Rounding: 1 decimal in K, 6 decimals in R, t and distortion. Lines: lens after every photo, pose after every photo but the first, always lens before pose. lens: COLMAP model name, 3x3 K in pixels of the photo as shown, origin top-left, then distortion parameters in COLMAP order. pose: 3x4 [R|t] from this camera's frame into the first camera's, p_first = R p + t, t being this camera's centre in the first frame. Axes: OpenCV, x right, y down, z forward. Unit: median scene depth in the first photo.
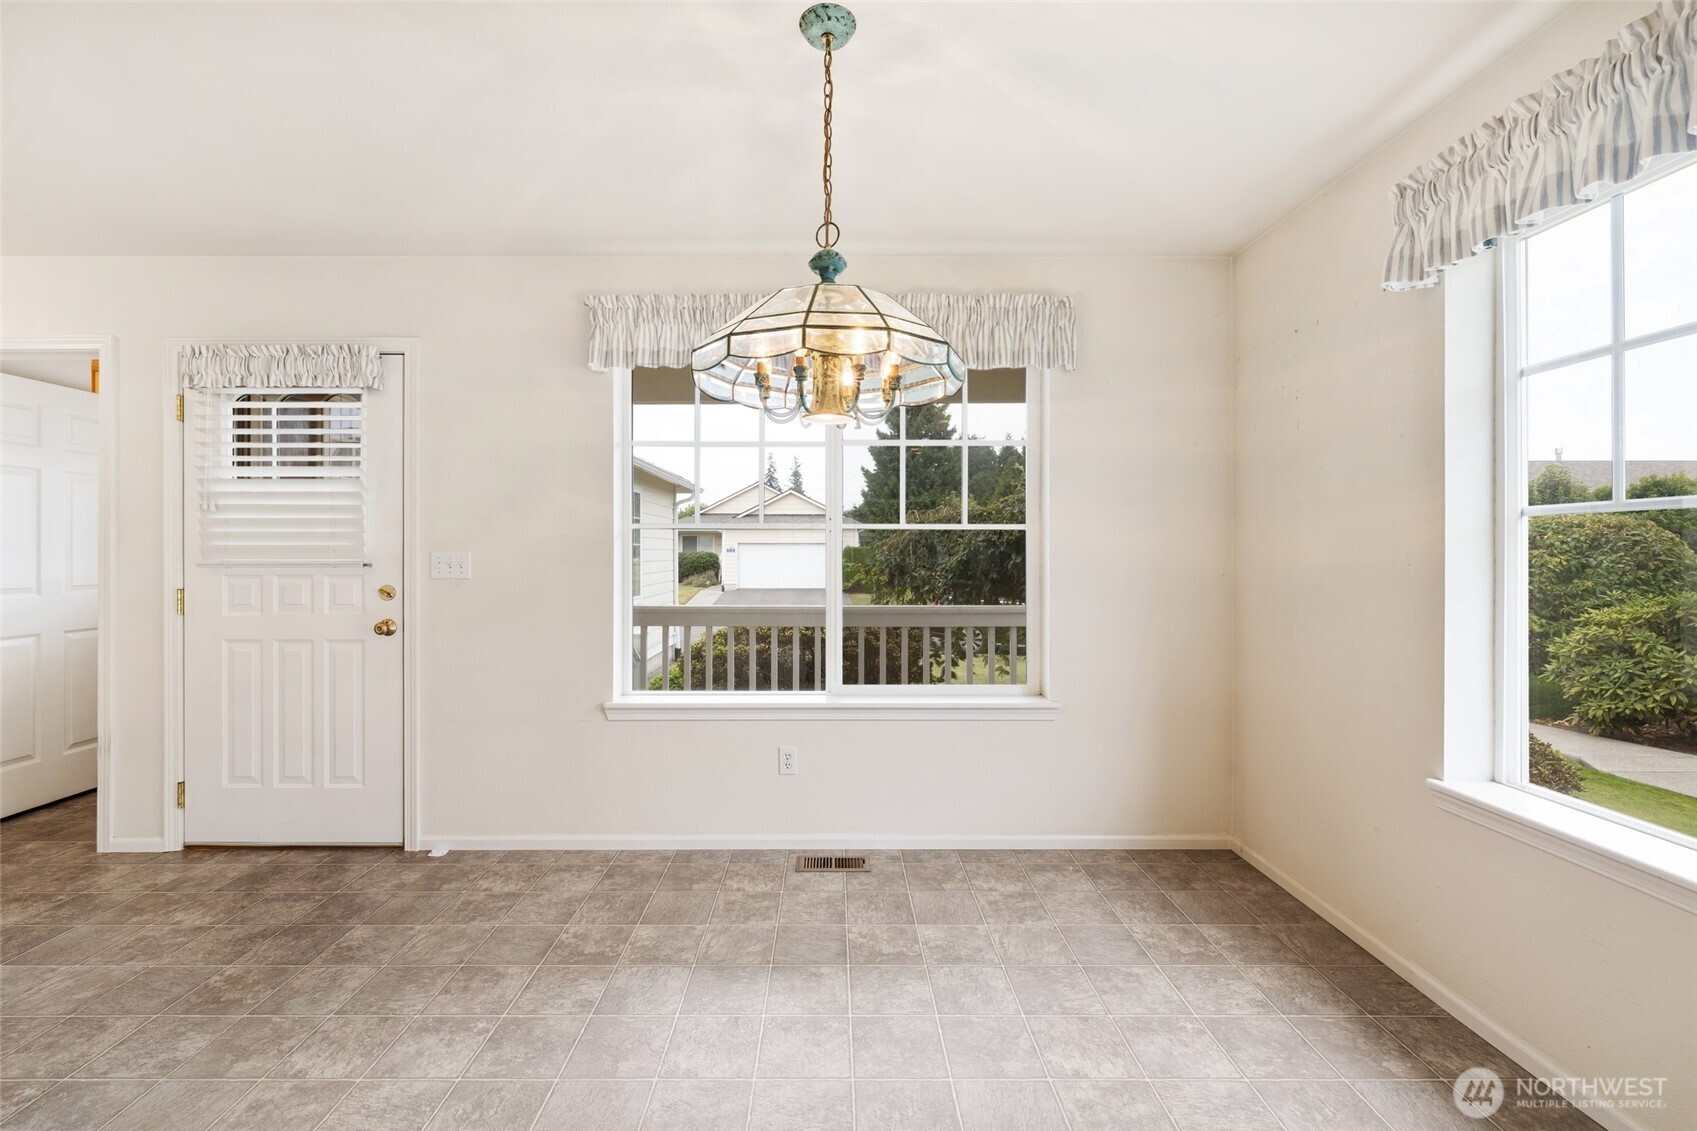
lens RADIAL K [[722.2, 0, 844.2], [0, 722.2, 553.1], [0, 0, 1]] dist [-0.000738, -0.000158]
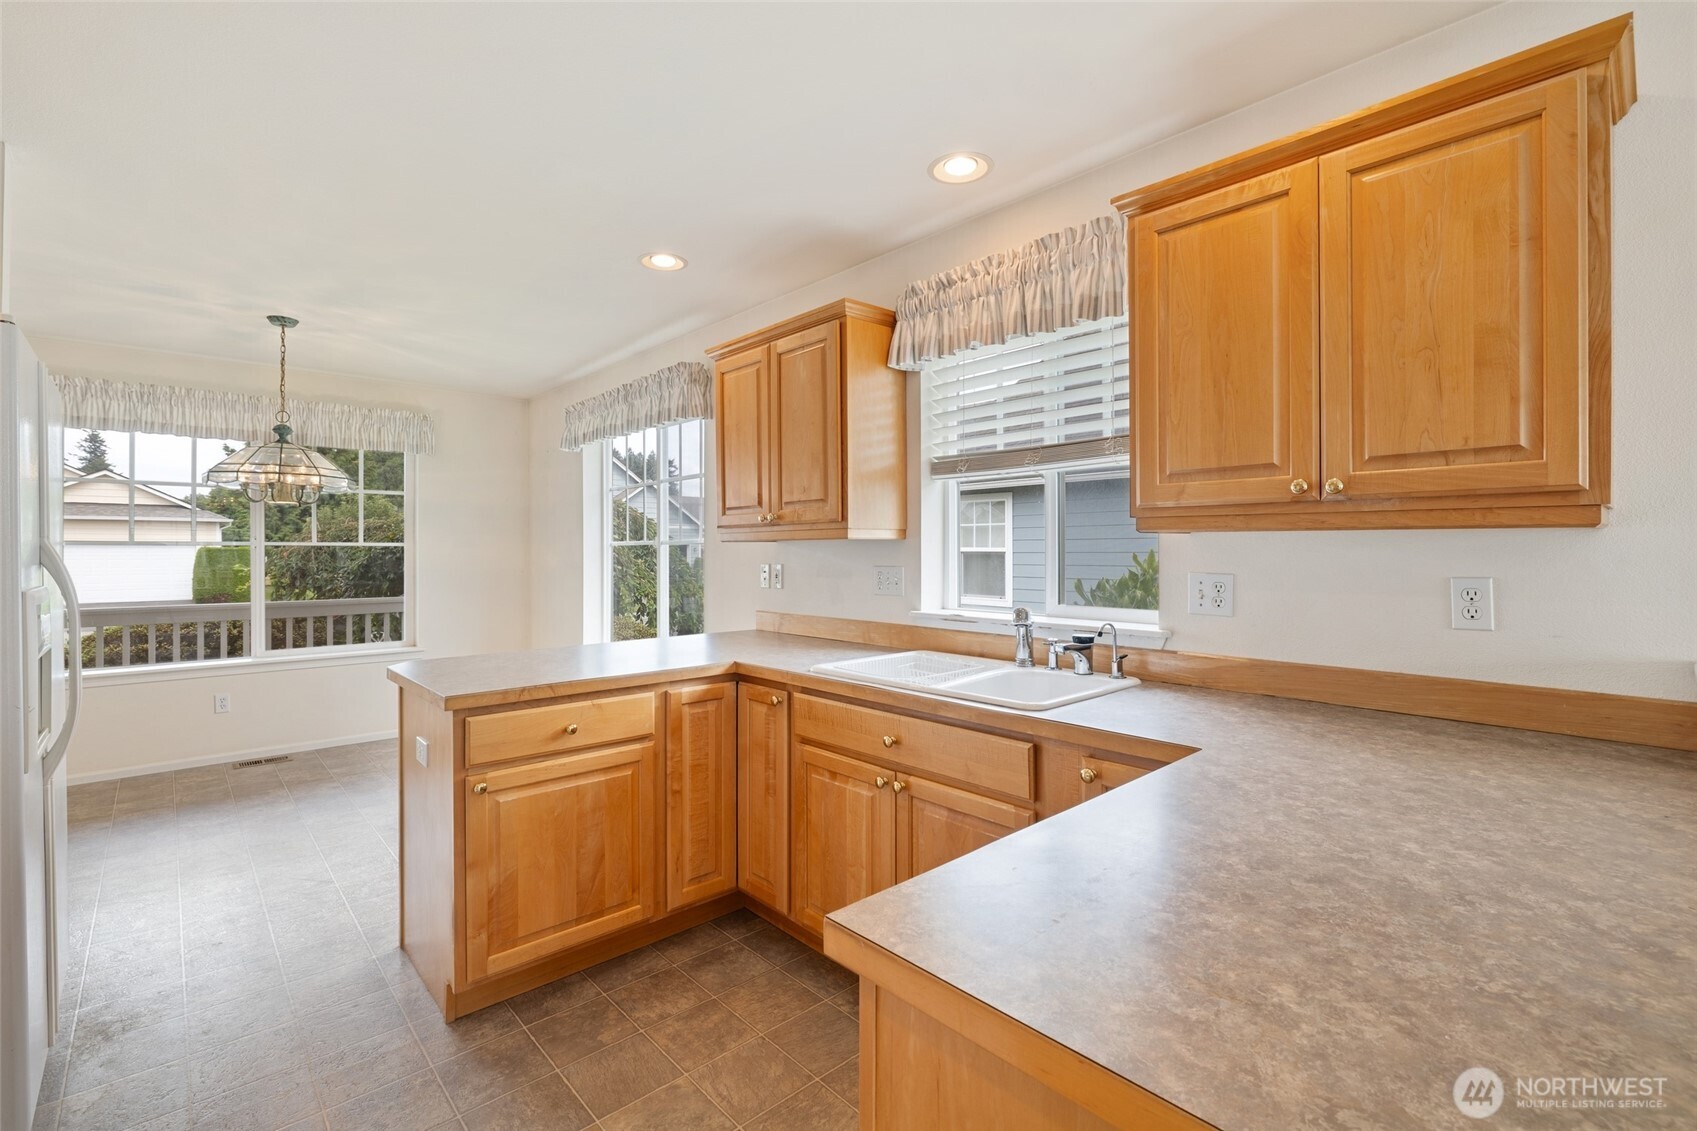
lens RADIAL K [[767.2, 0, 843.0], [0, 767.2, 554.5], [0, 0, 1]] dist [-0.005467, -0.000061]
pose [[0.755536, -0.002657, 0.655102, -0.133731], [0.000702, 0.999994, 0.003246, -0.018871], [-0.655107, -0.001993, 0.755533, -0.952618]]
